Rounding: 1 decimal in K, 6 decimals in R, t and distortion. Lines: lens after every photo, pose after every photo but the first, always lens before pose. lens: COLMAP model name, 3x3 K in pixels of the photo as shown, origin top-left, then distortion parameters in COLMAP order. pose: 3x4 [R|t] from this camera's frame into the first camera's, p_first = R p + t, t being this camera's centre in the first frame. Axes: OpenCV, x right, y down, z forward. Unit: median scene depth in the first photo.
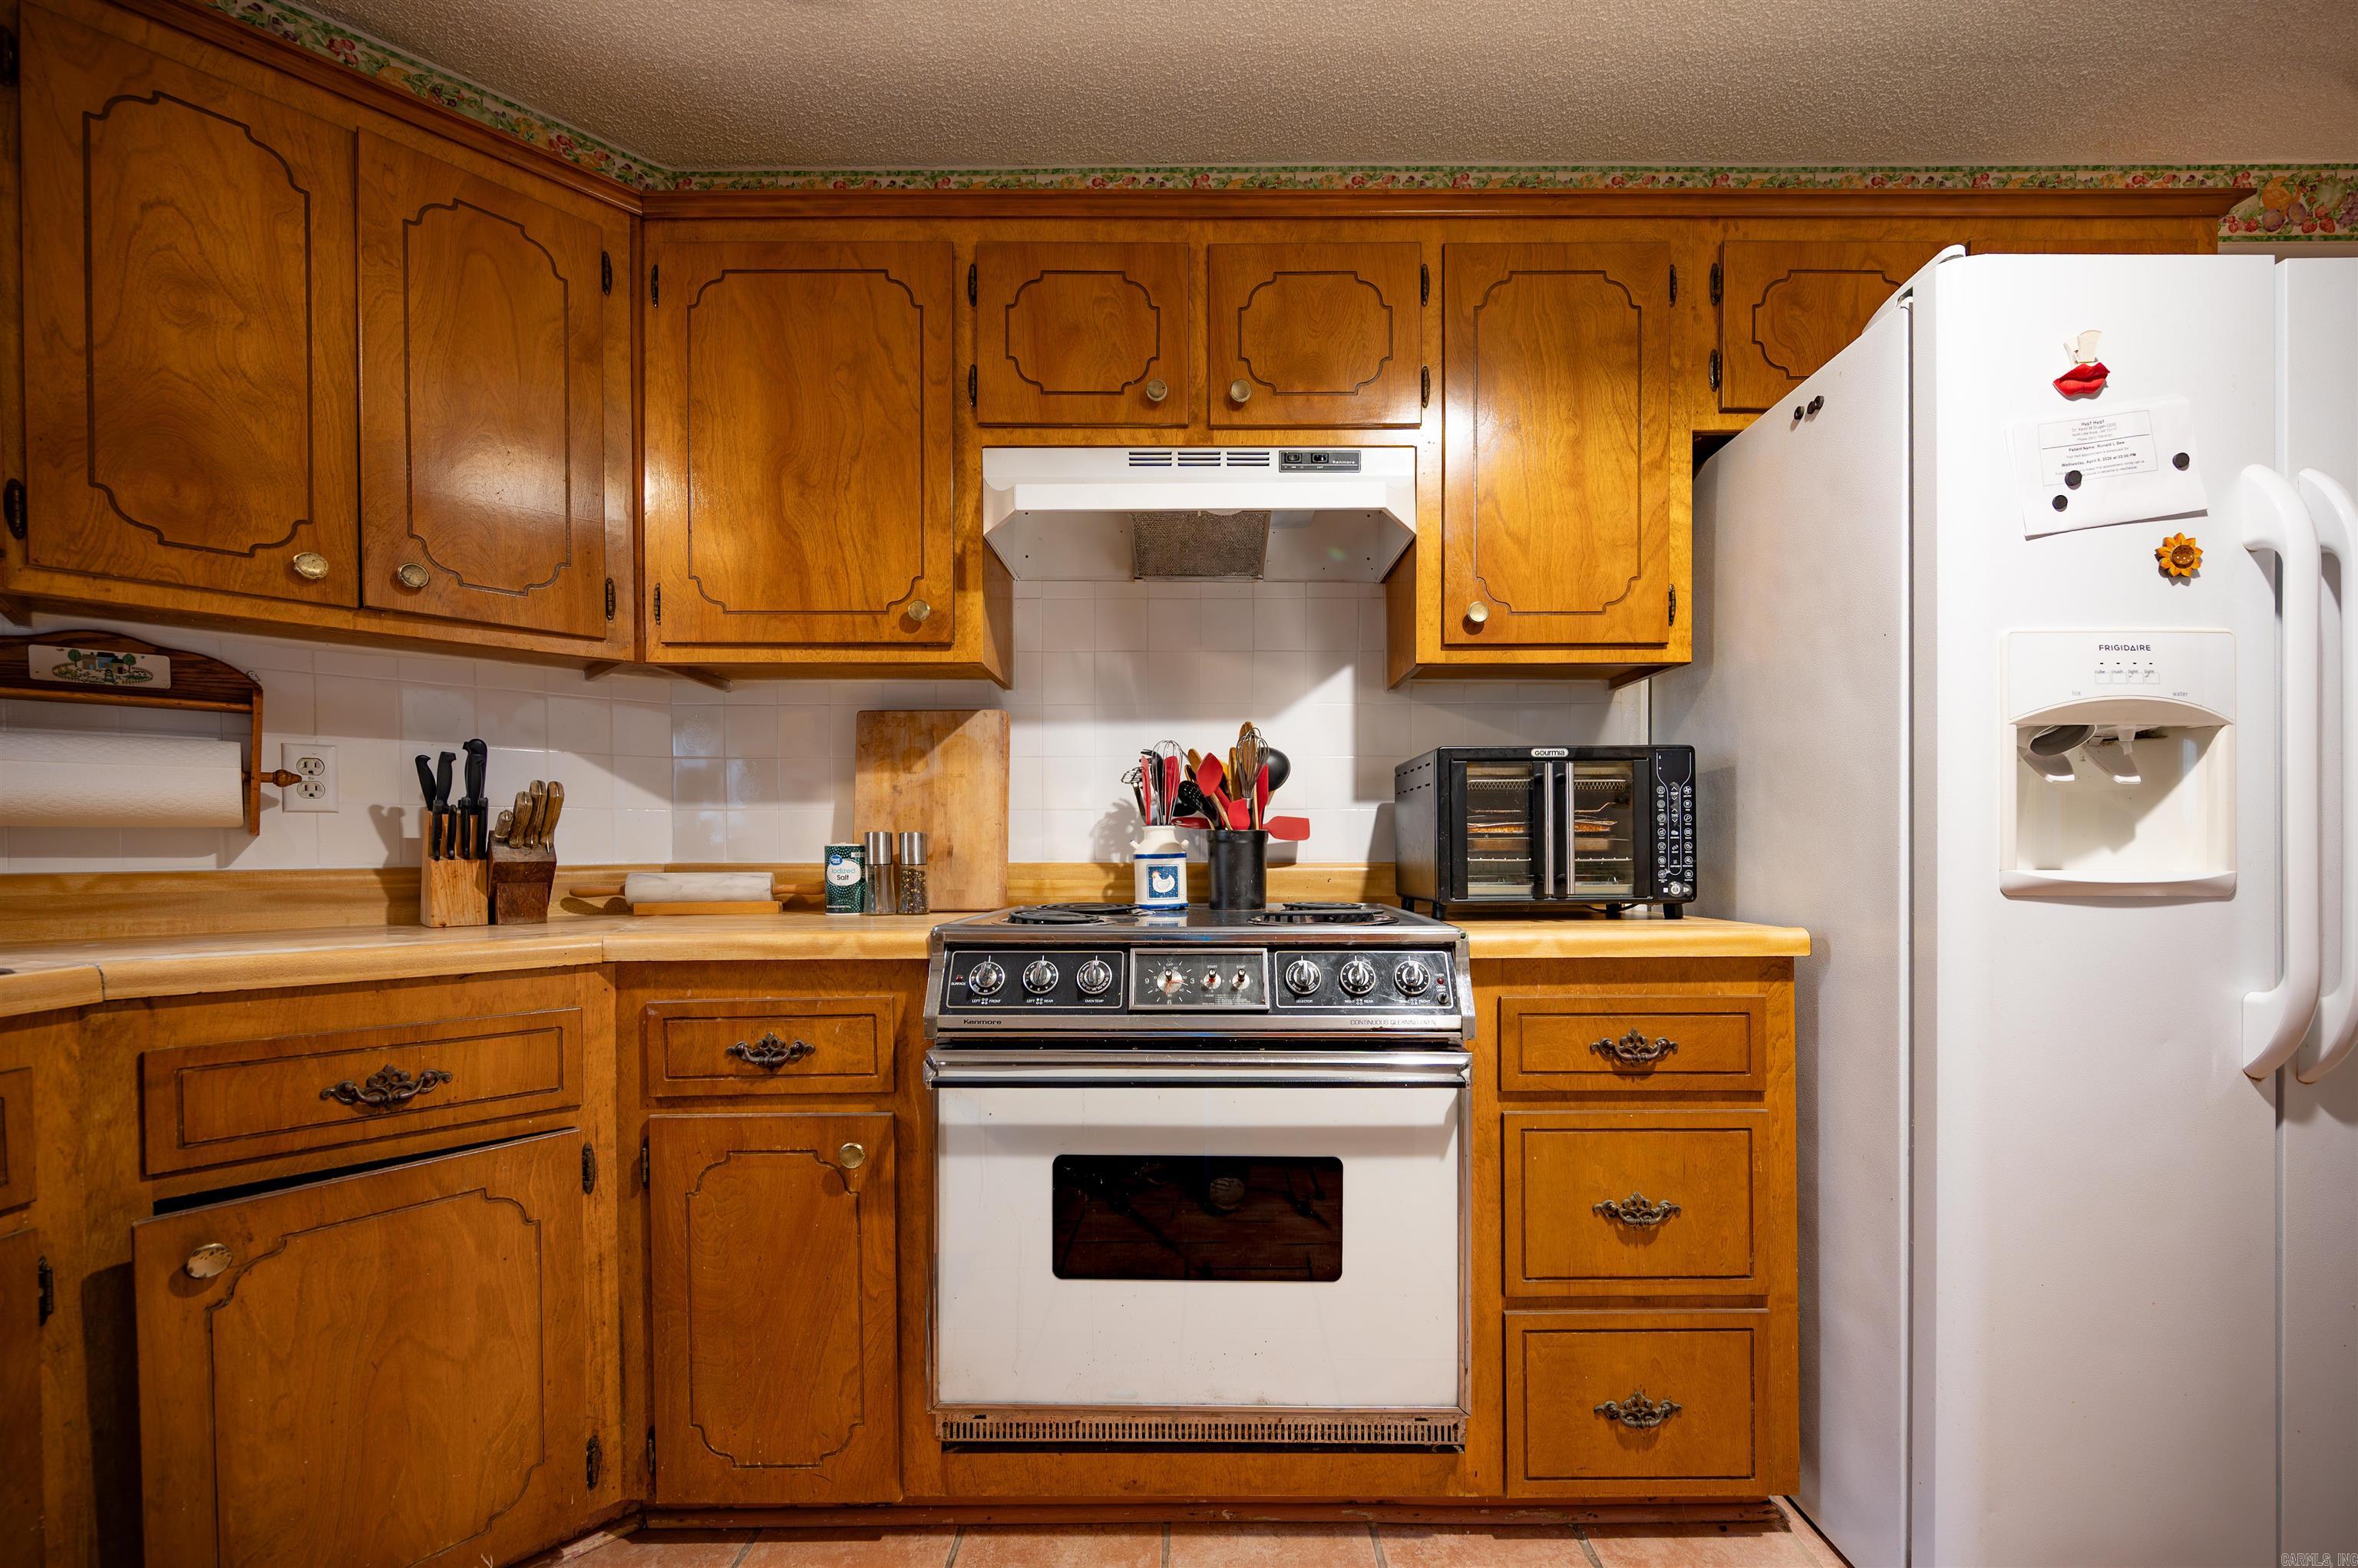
lens RADIAL K [[962.7, 0, 1192.5], [0, 962.7, 854.5], [0, 0, 1]] dist [0.000889, 0.000558]
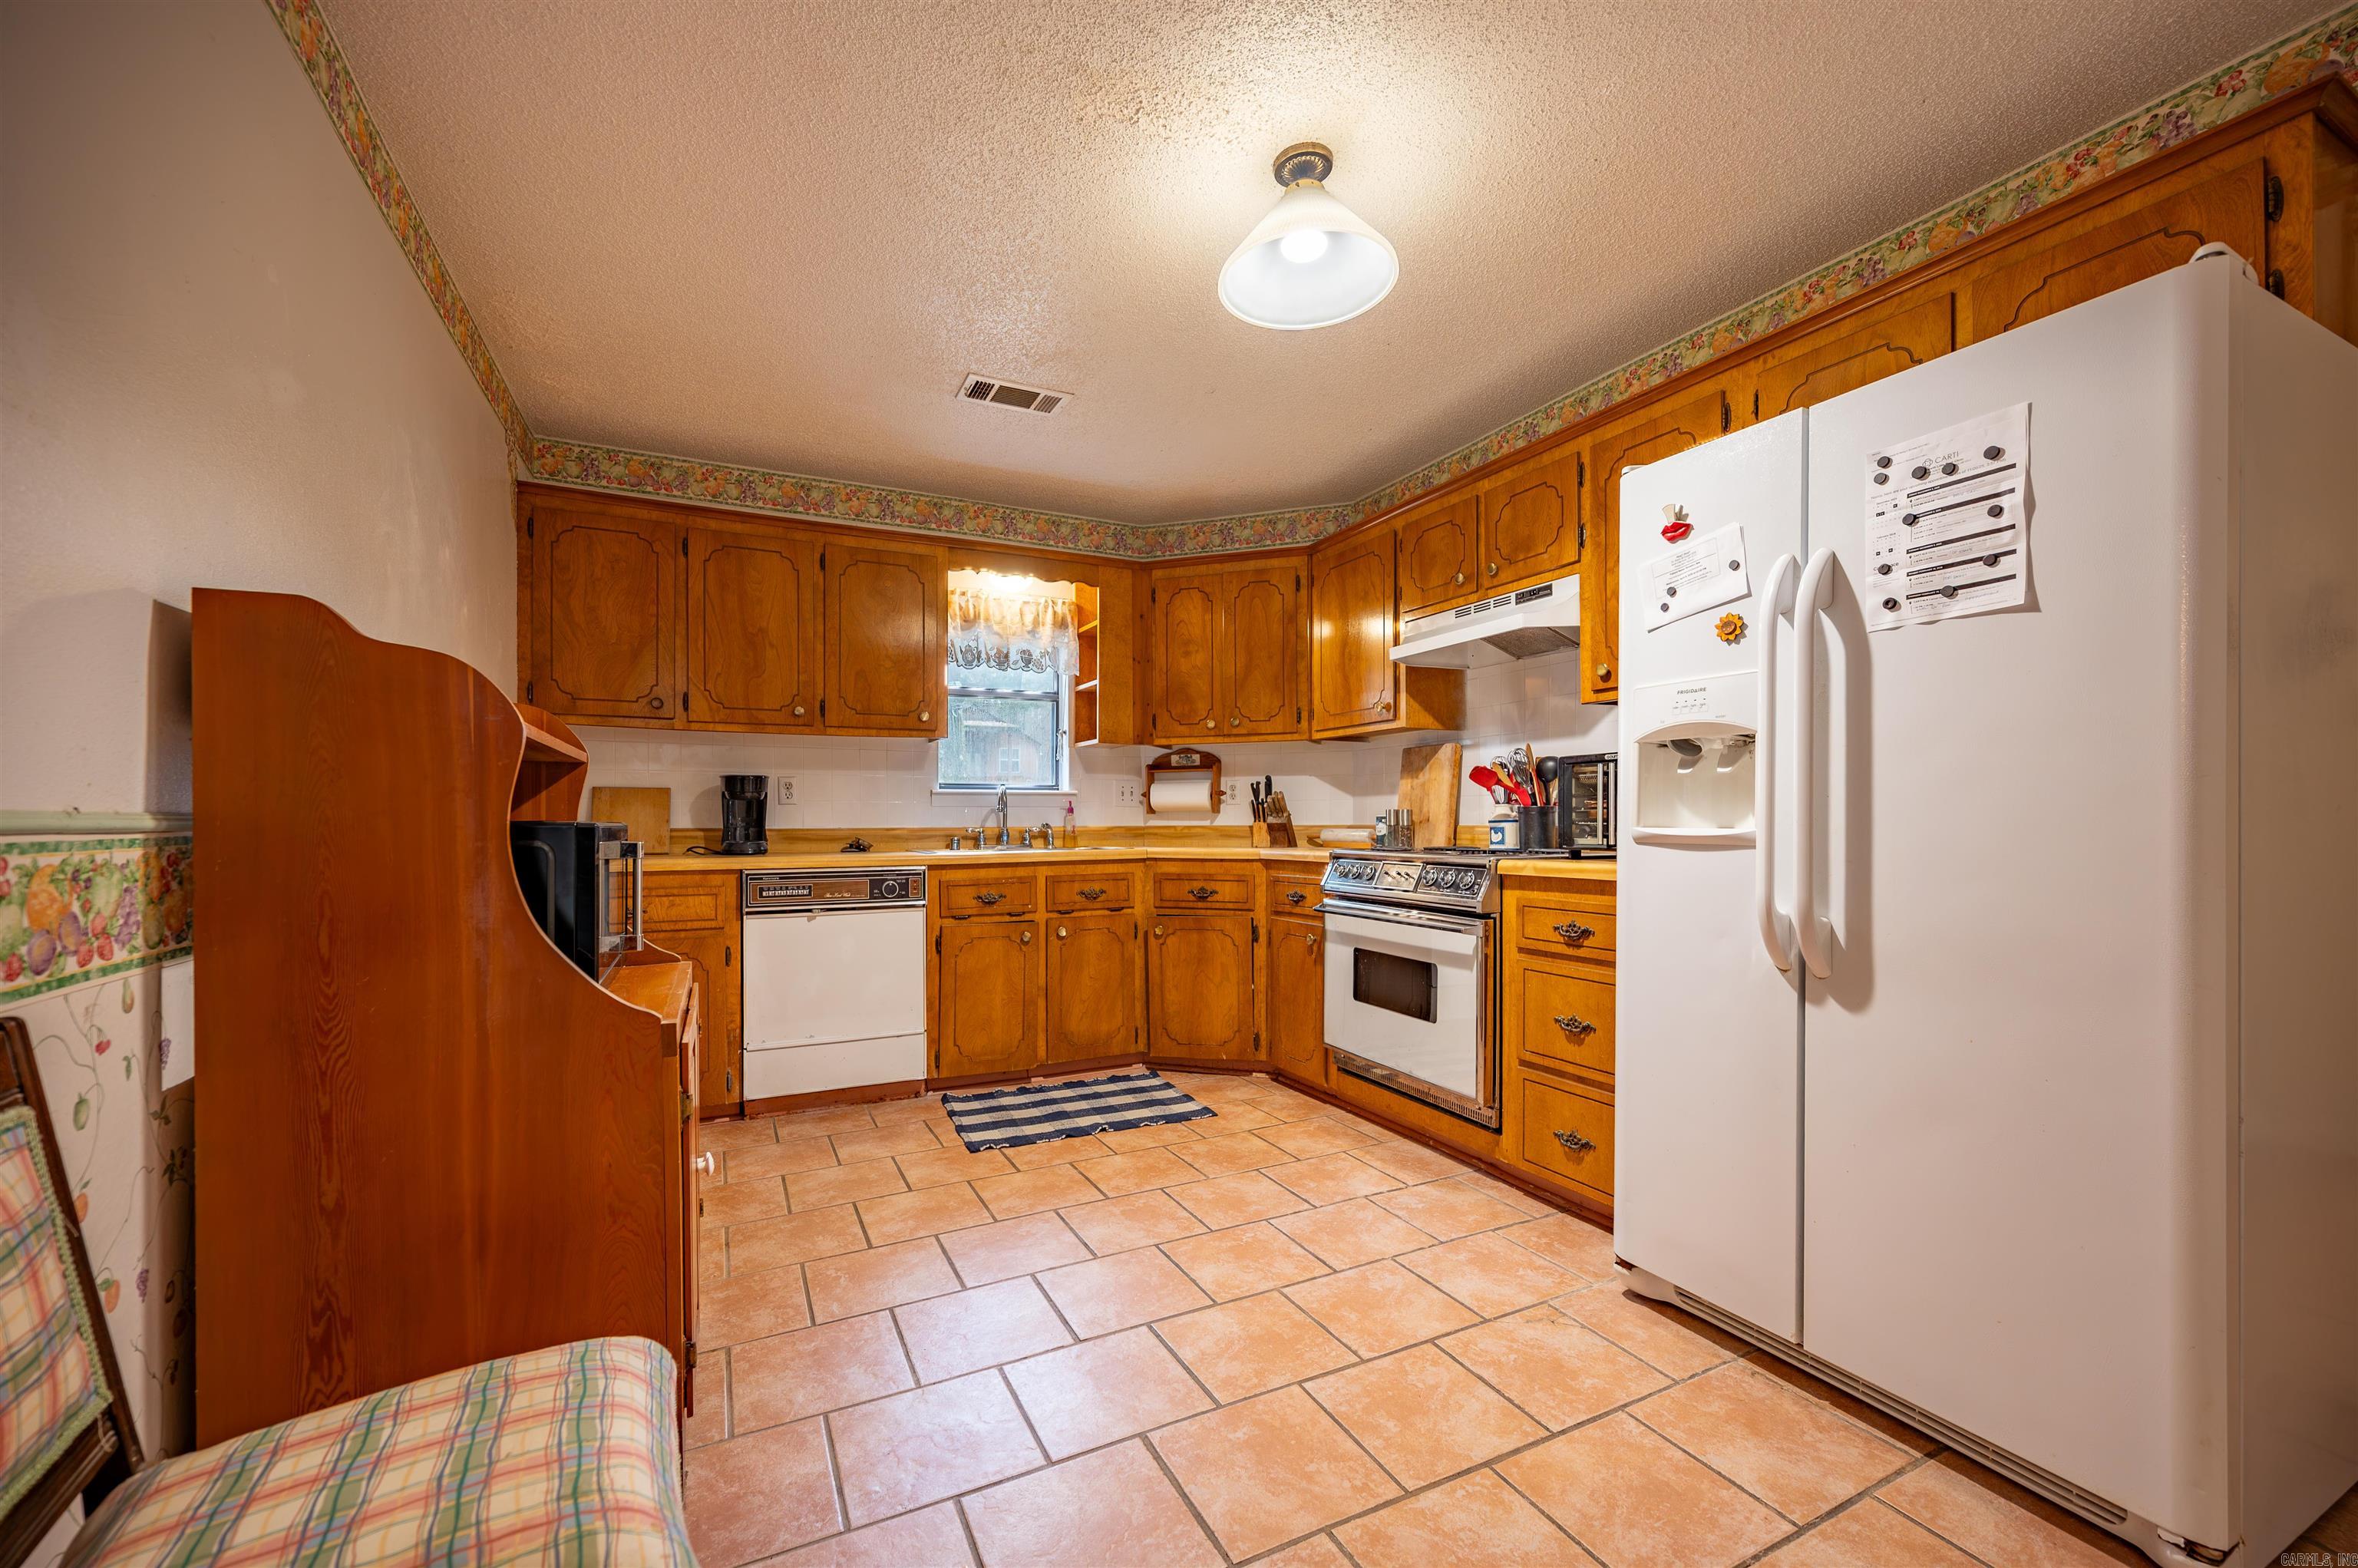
lens RADIAL K [[936.2, 0, 1183.5], [0, 936.2, 795.8], [0, 0, 1]] dist [-0.000577, 0.000037]
pose [[0.450872, -0.022812, -0.892297, 1.646756], [-0.006492, 0.999563, -0.028834, 0.010910], [0.892565, 0.018793, 0.450527, -0.392162]]
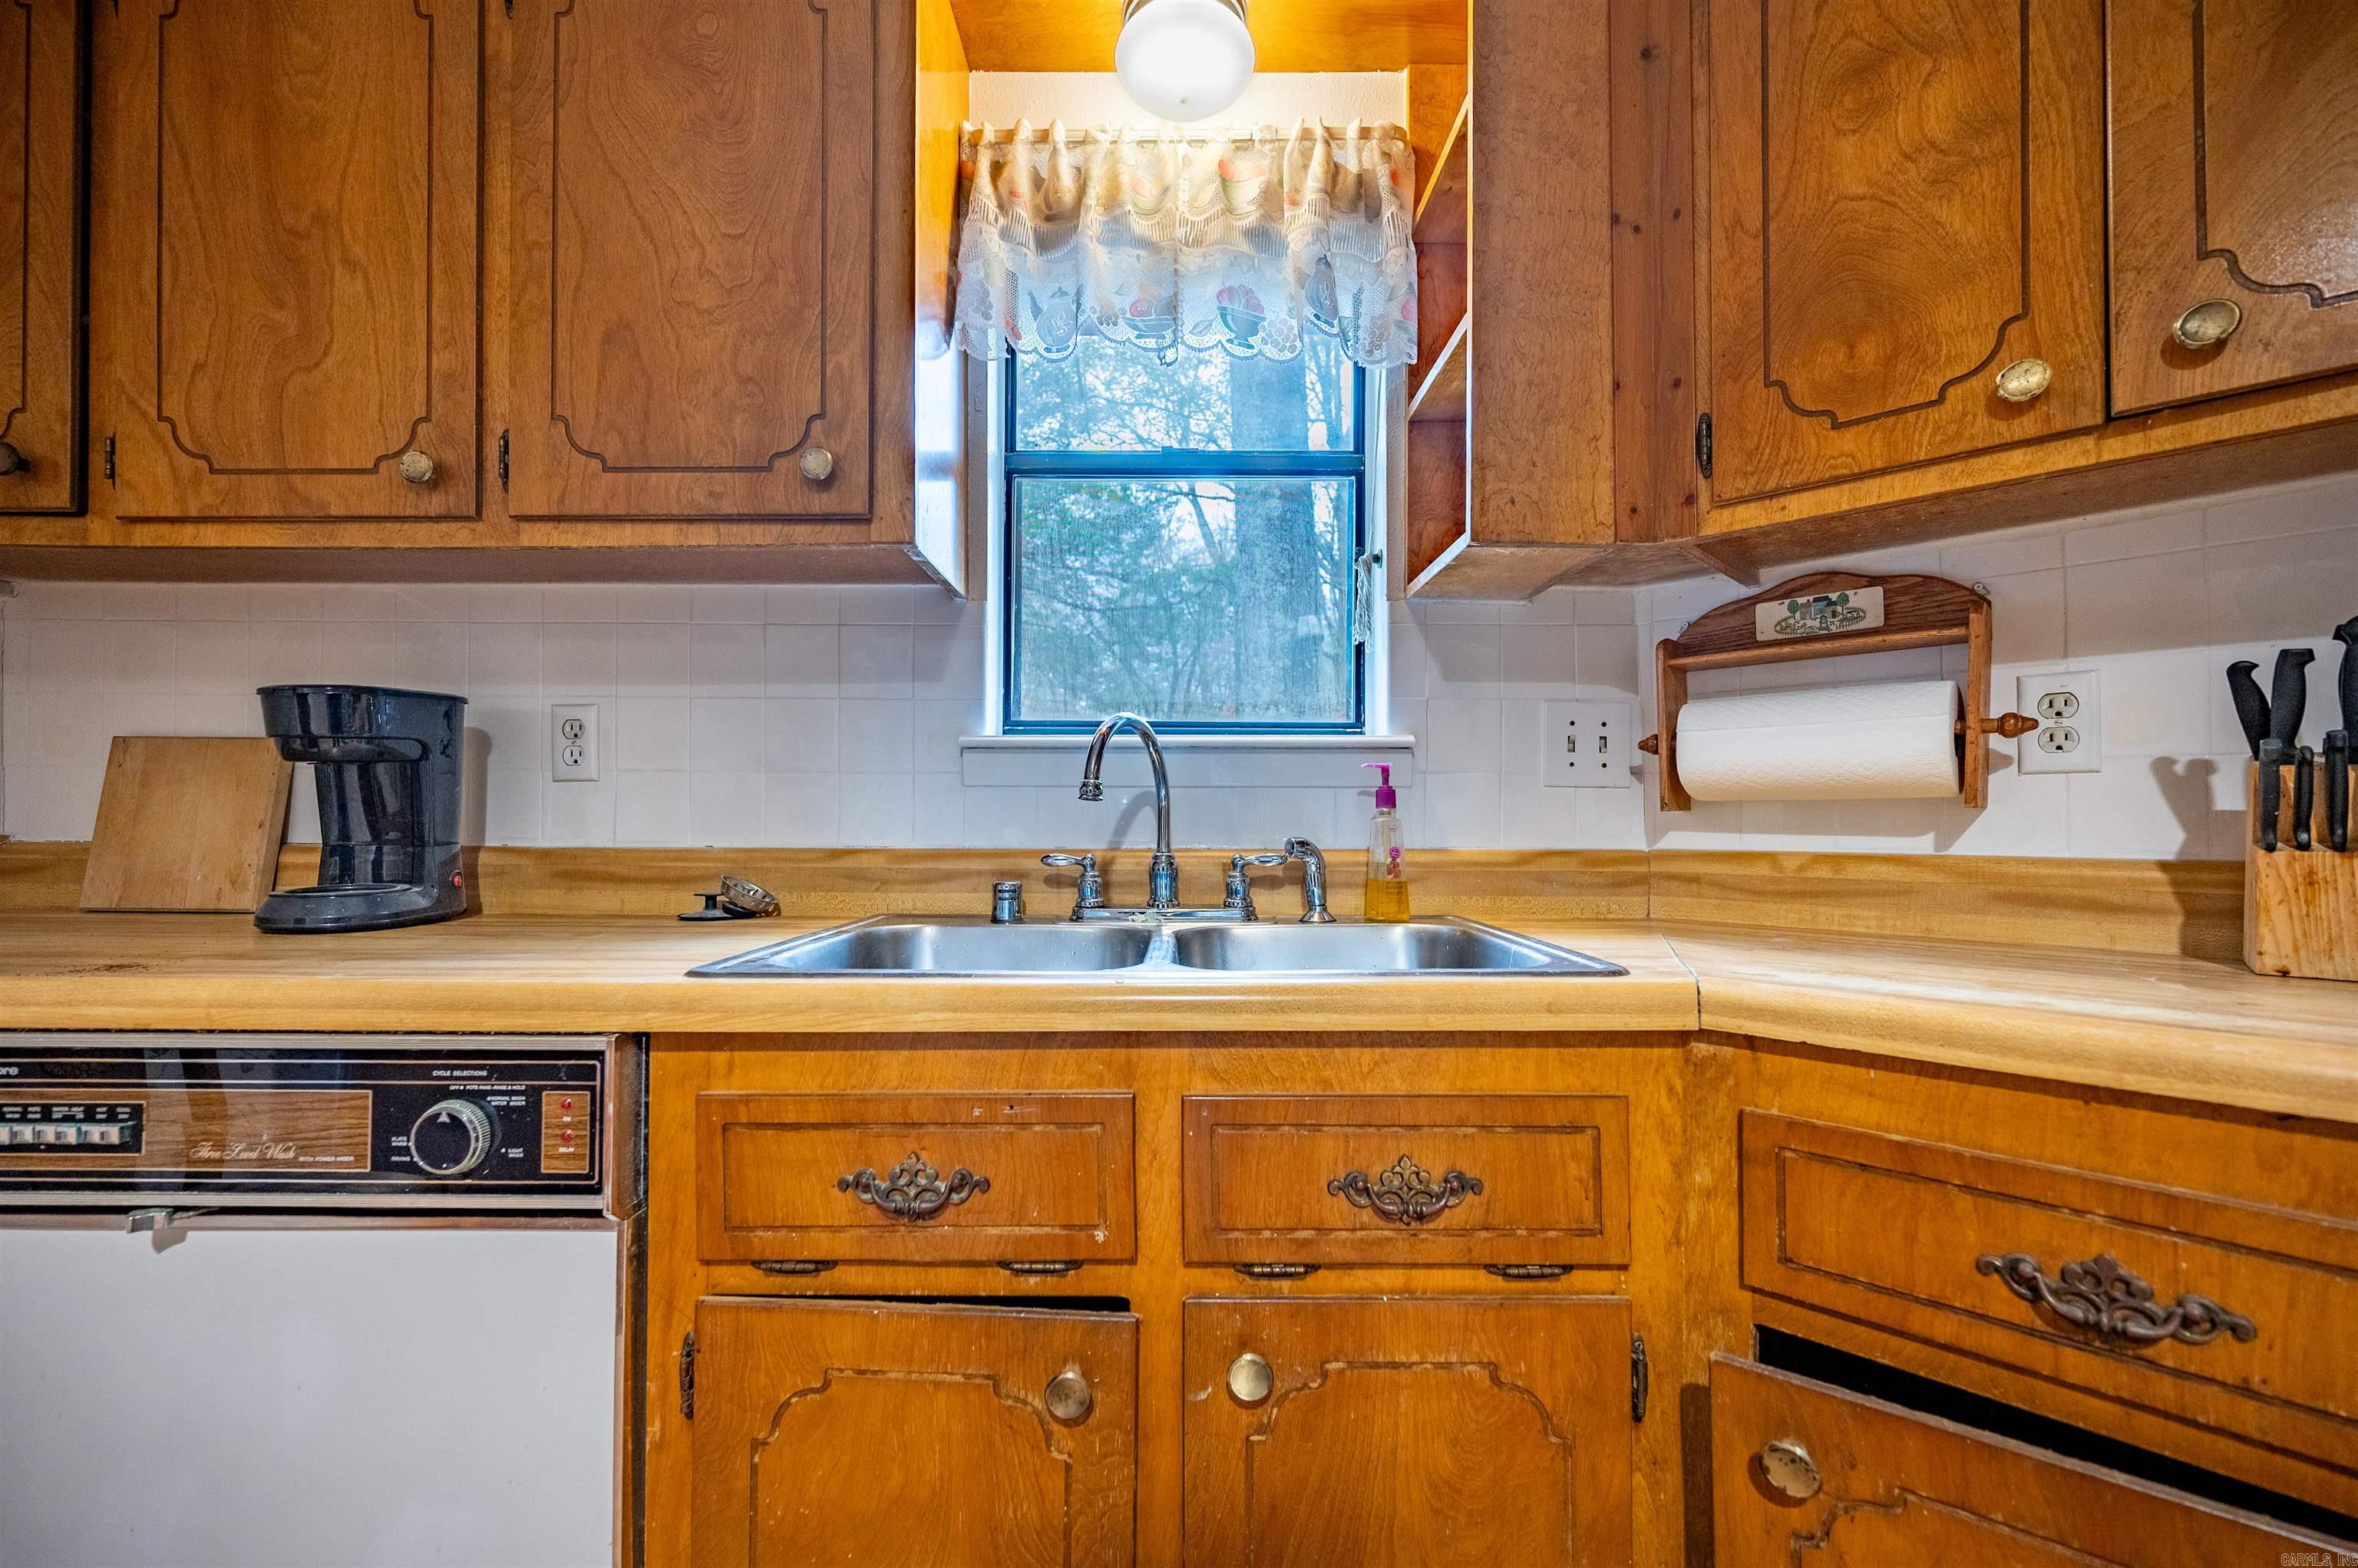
lens RADIAL K [[966.6, 0, 1167.7], [0, 966.6, 810.0], [0, 0, 1]] dist [-0.012887, 0.004500]
pose [[0.005529, -0.007884, -0.999954, -0.287322], [-0.014300, 0.999866, -0.007963, -0.004481], [0.999882, 0.014343, 0.005415, 0.434711]]
